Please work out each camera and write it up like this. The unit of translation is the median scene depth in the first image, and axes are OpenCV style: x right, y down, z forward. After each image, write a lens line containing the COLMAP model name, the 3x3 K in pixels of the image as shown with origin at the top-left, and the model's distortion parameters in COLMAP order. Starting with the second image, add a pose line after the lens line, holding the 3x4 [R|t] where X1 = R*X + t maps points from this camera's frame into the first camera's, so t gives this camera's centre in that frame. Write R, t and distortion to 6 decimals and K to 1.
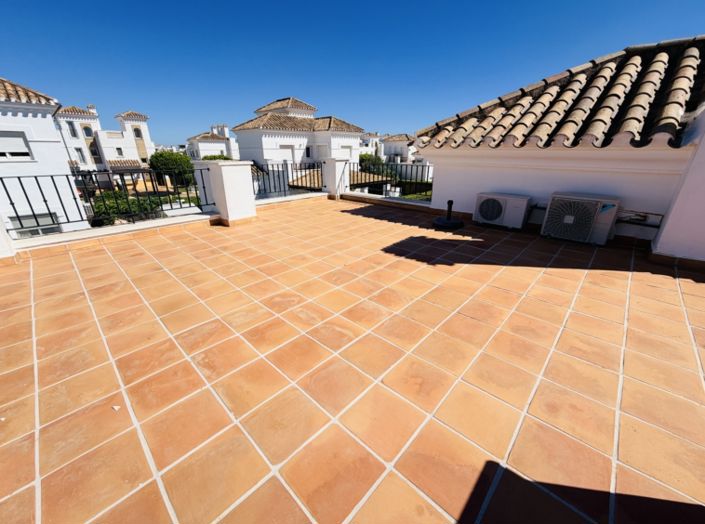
lens RADIAL K [[282.0, 0, 351.5], [0, 282.0, 260.0], [0, 0, 1]] dist [0.001392, 0.000868]
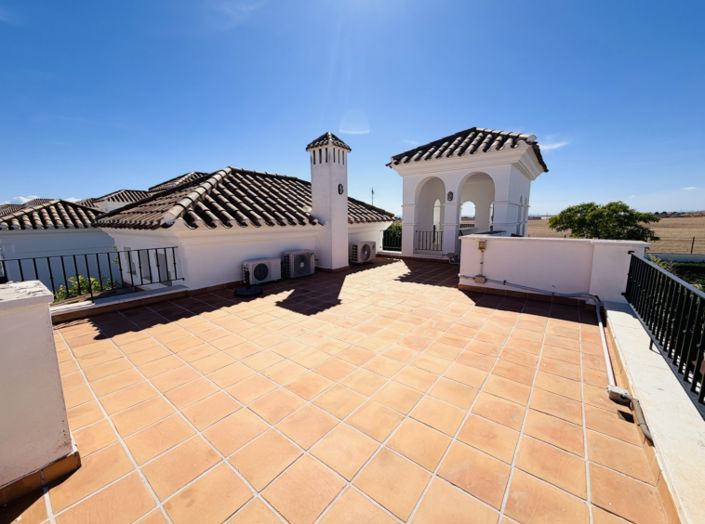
lens RADIAL K [[282.0, 0, 350.8], [0, 282.0, 265.0], [0, 0, 1]] dist [0.001392, 0.000868]
pose [[-0.102358, -0.160685, 0.981684, -0.999937], [0.364248, 0.912272, 0.187302, -0.374806], [-0.925660, 0.376749, -0.034849, 0.823199]]
